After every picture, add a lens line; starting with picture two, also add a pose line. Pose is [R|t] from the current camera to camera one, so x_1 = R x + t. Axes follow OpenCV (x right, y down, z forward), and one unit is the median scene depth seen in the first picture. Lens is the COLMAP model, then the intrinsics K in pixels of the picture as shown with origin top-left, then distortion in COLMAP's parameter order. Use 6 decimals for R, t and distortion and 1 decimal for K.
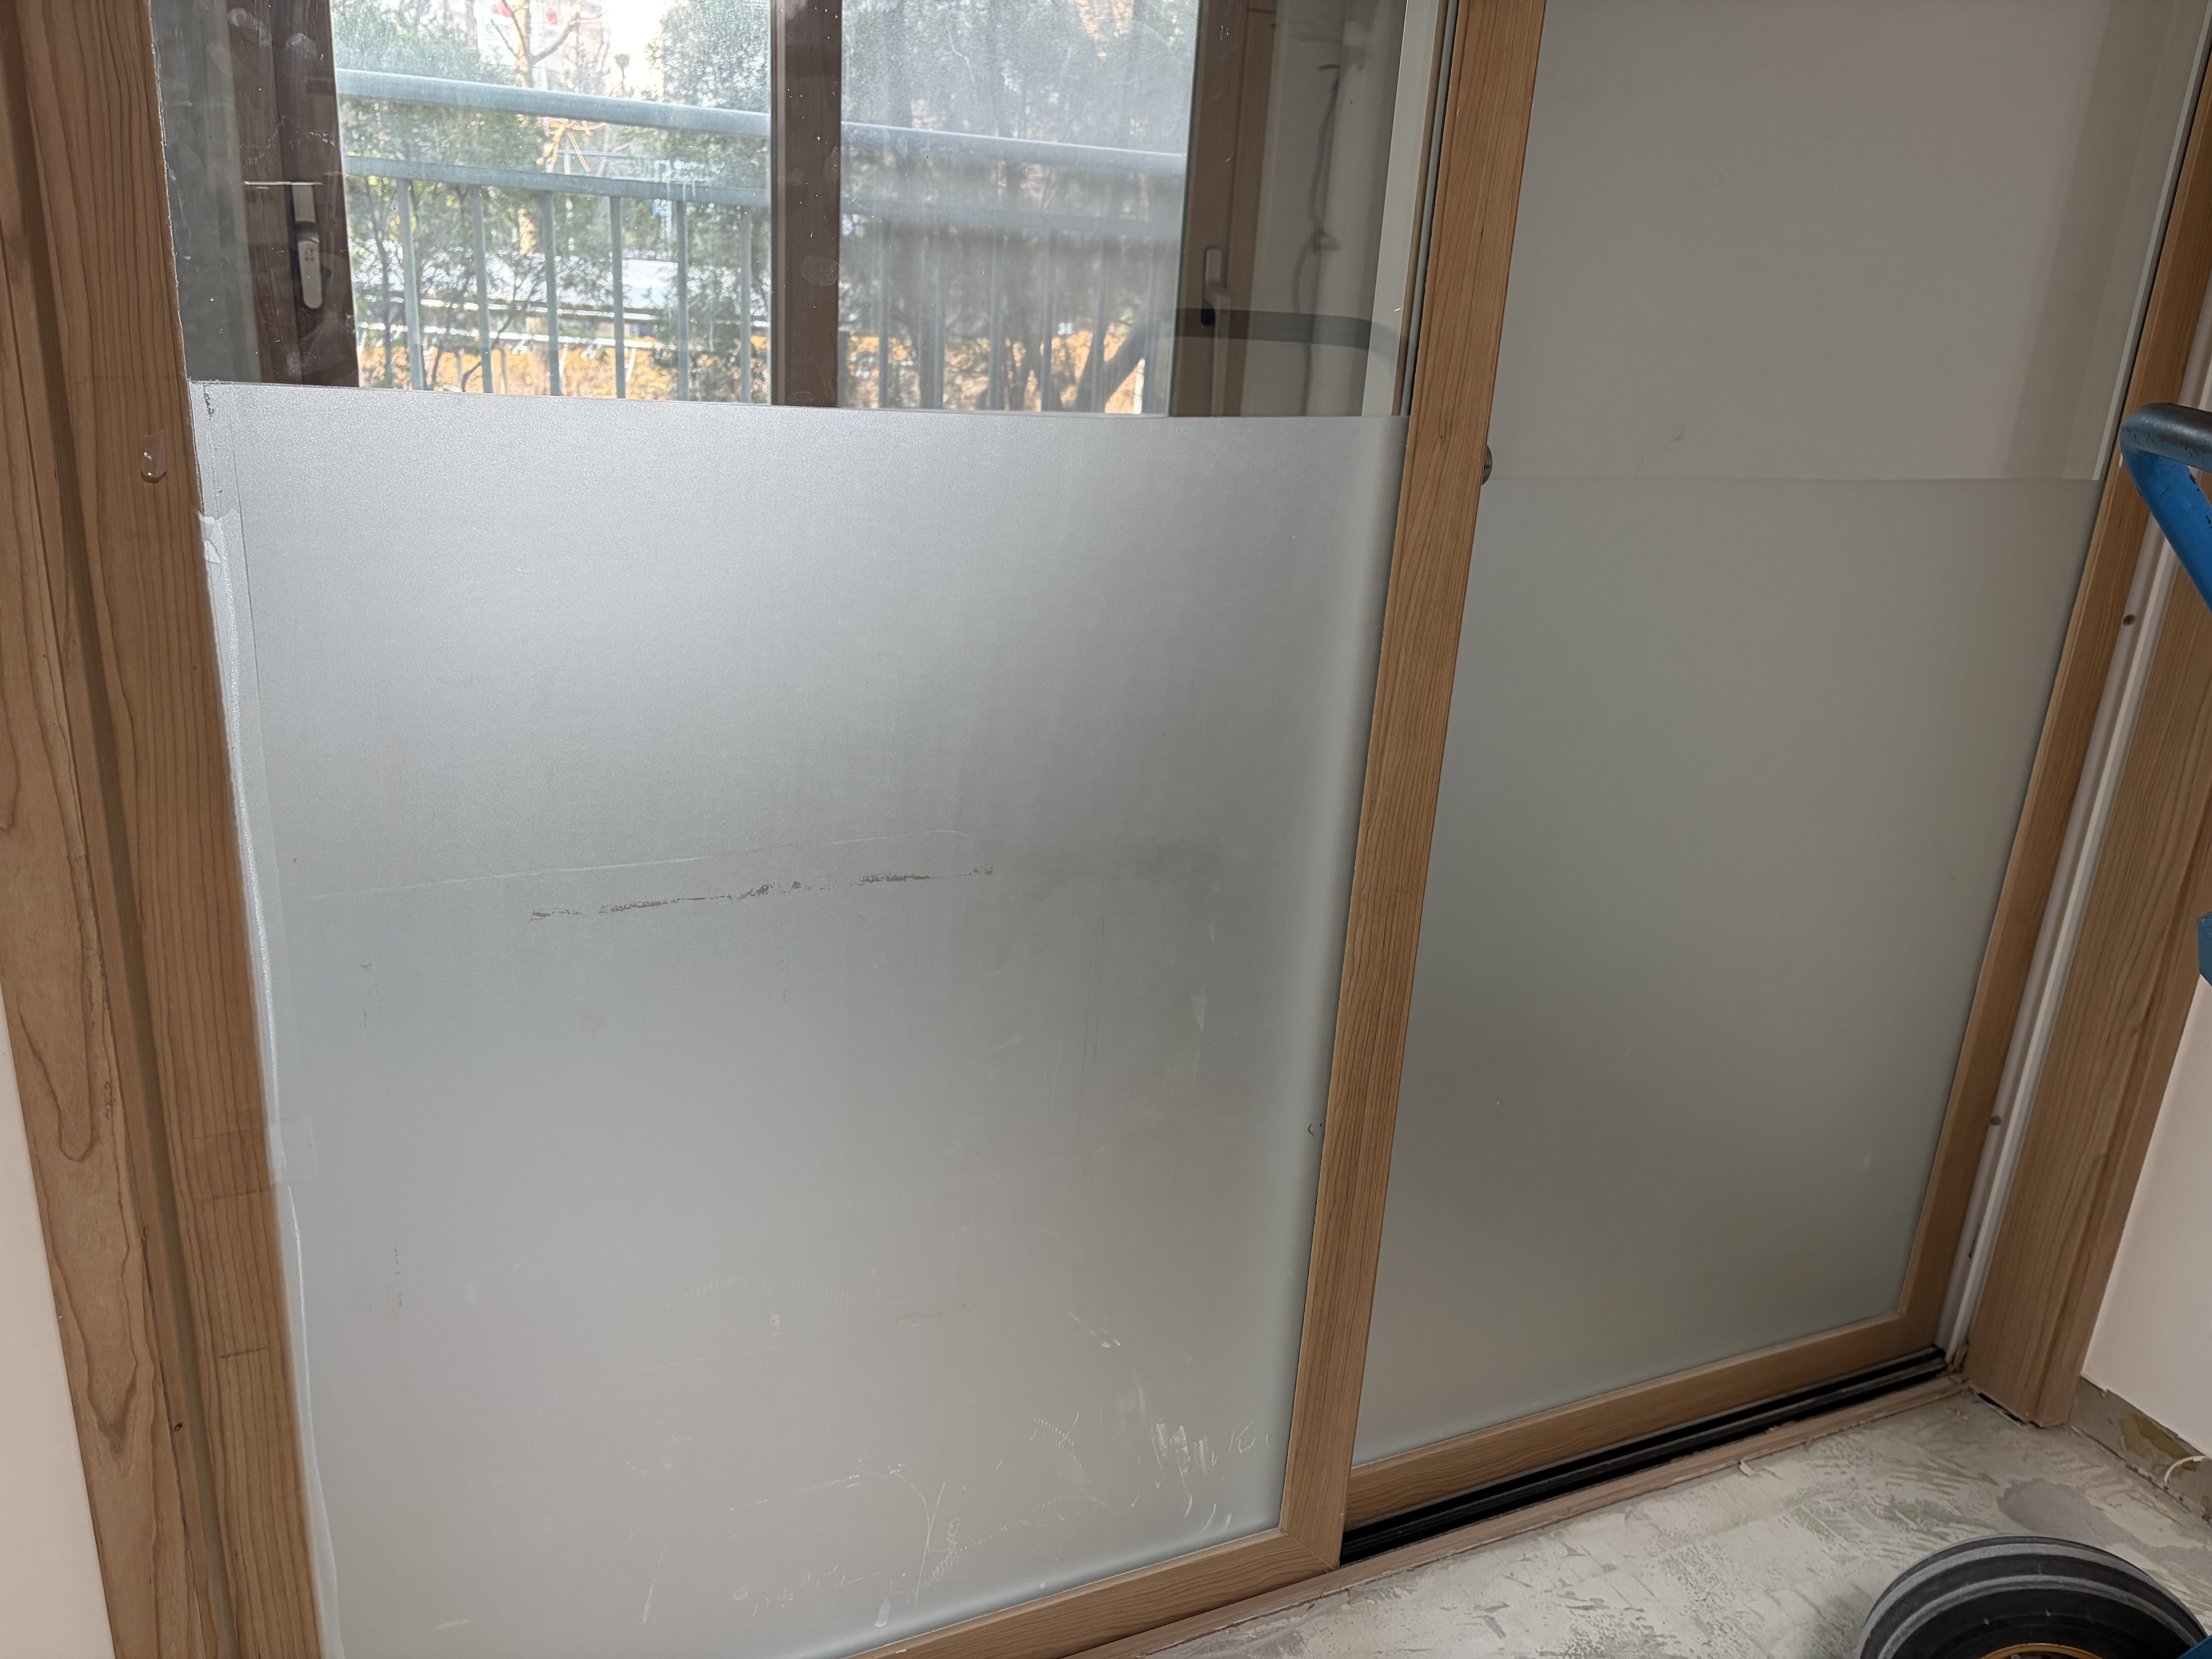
lens RADIAL K [[1685.1, 0, 1127.3], [0, 1685.1, 820.3], [0, 0, 1]] dist [0.017351, -0.017768]
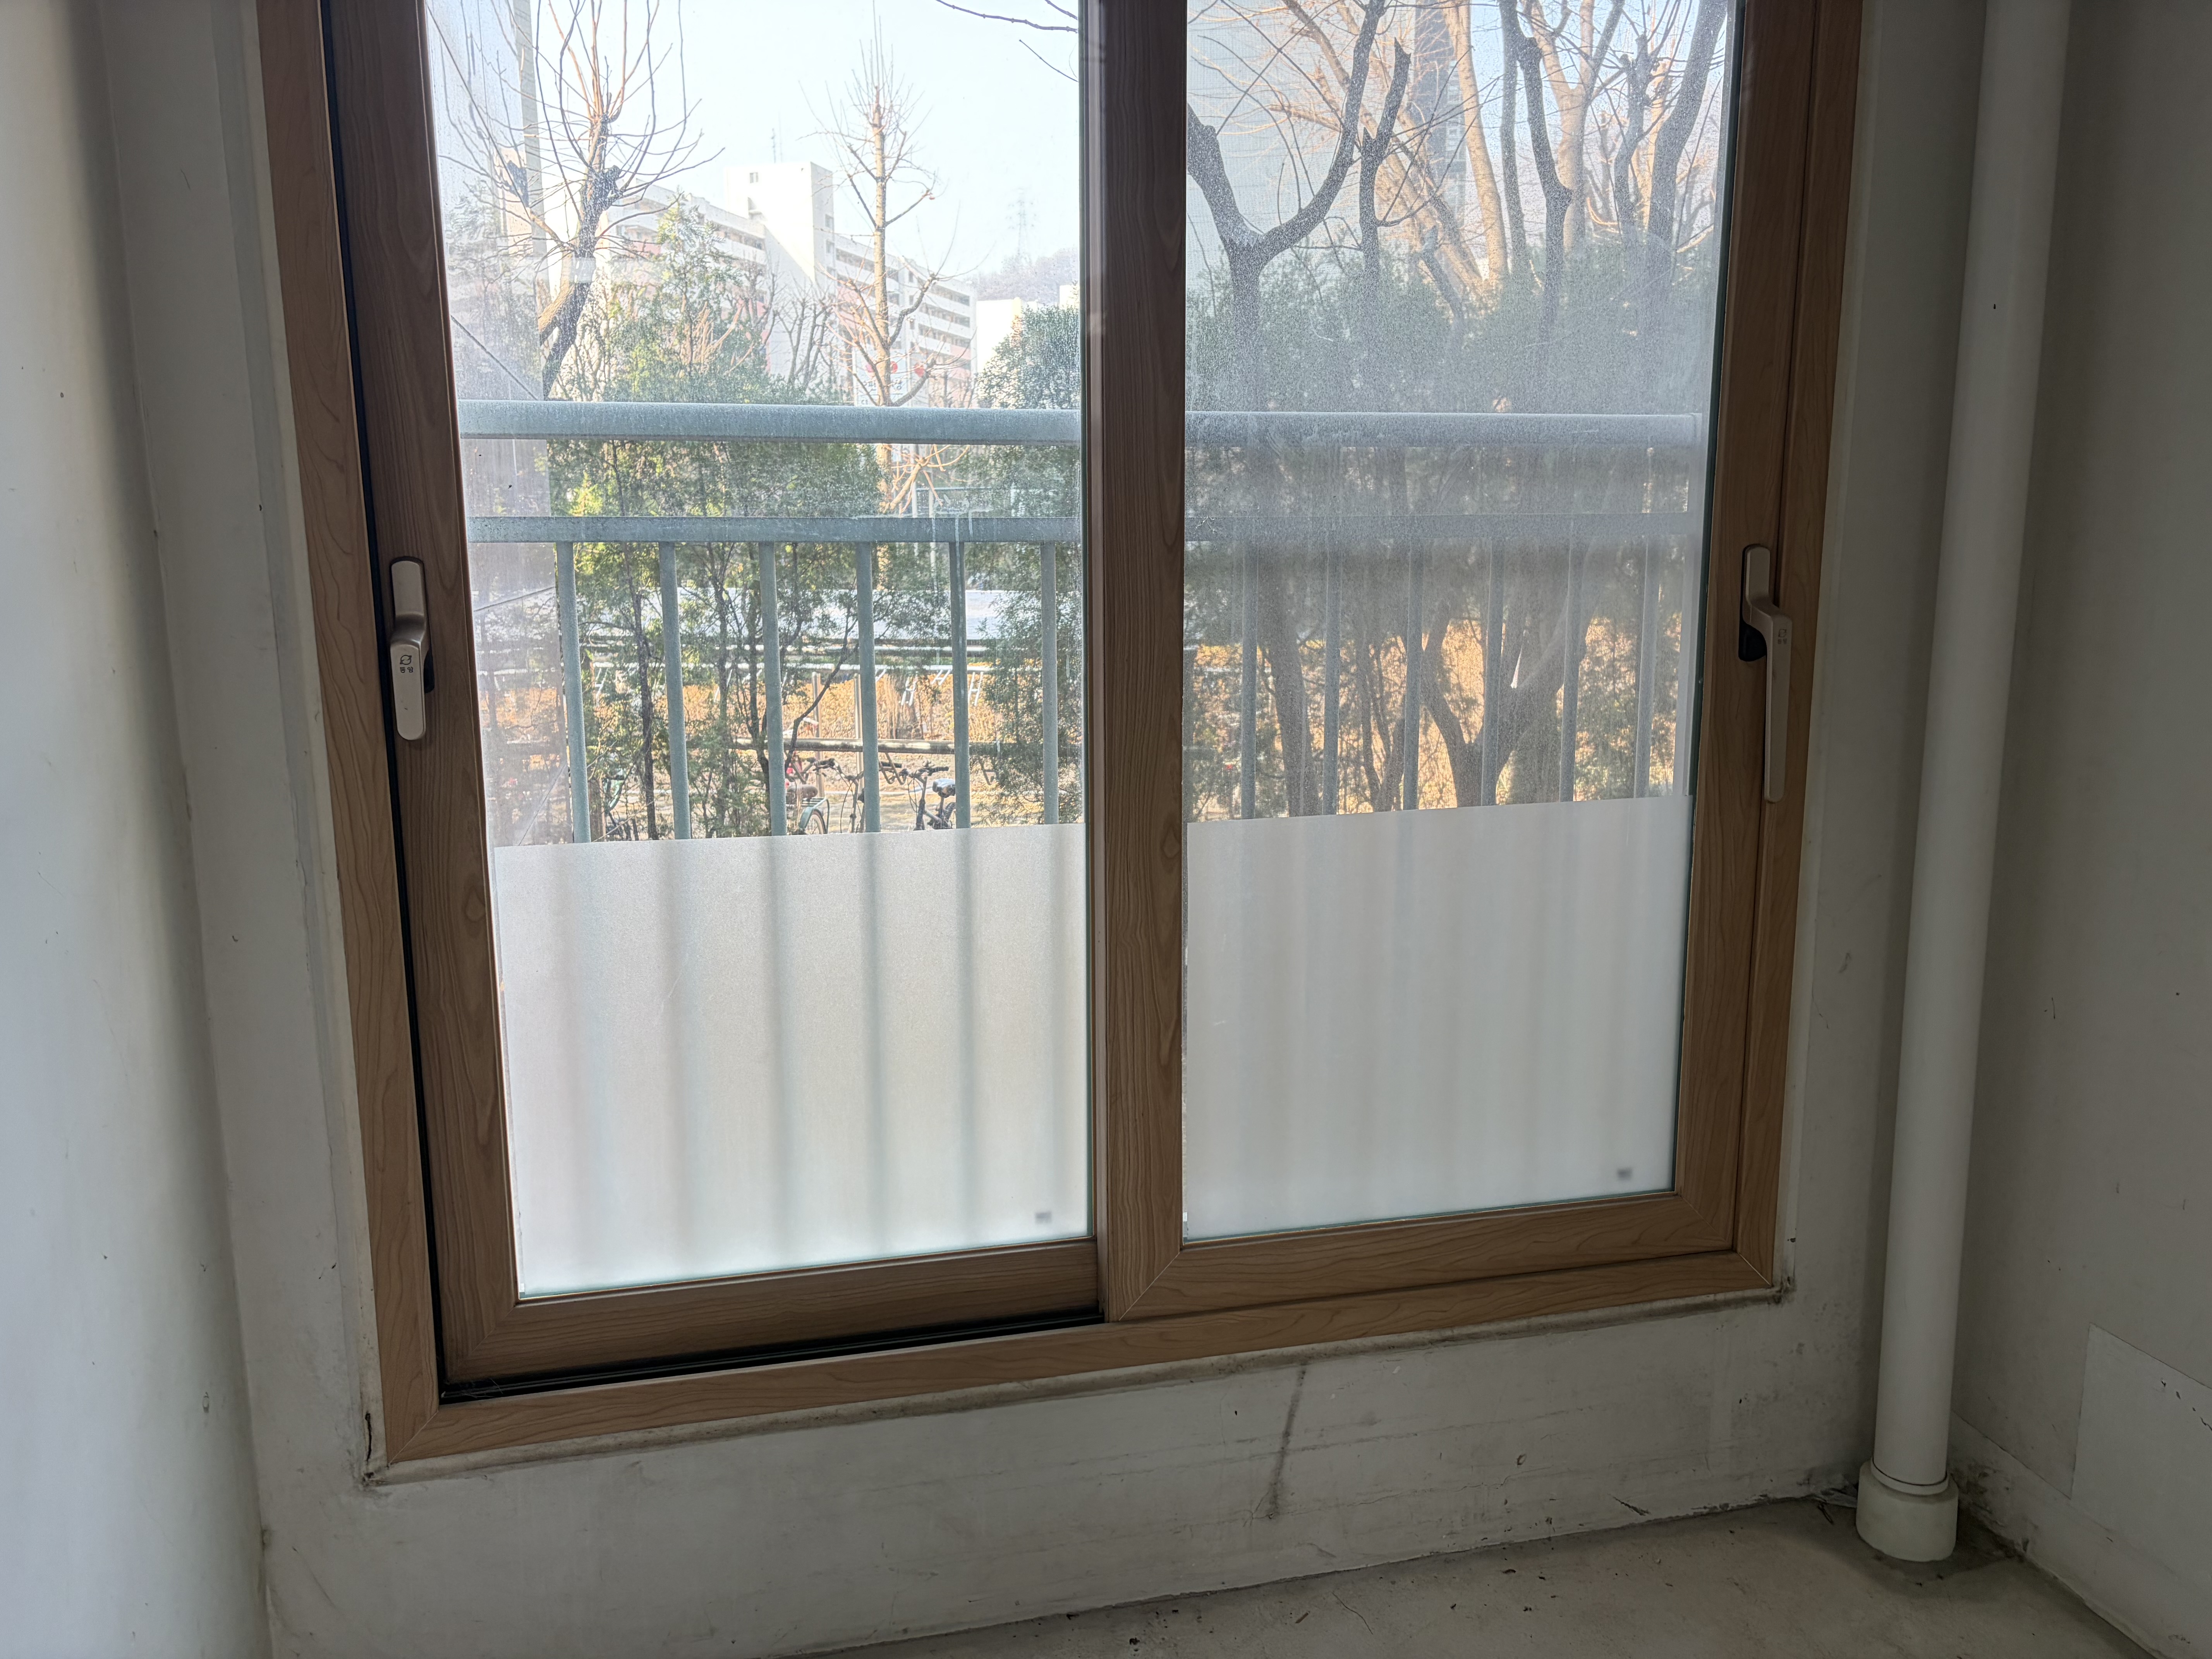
lens RADIAL K [[1685.1, 0, 1102.1], [0, 1685.1, 839.6], [0, 0, 1]] dist [0.017351, -0.017768]
pose [[0.975825, -0.036131, -0.215546, -0.024142], [0.002335, 0.987908, -0.155027, -0.054265], [0.218540, 0.150775, 0.964109, 0.143063]]
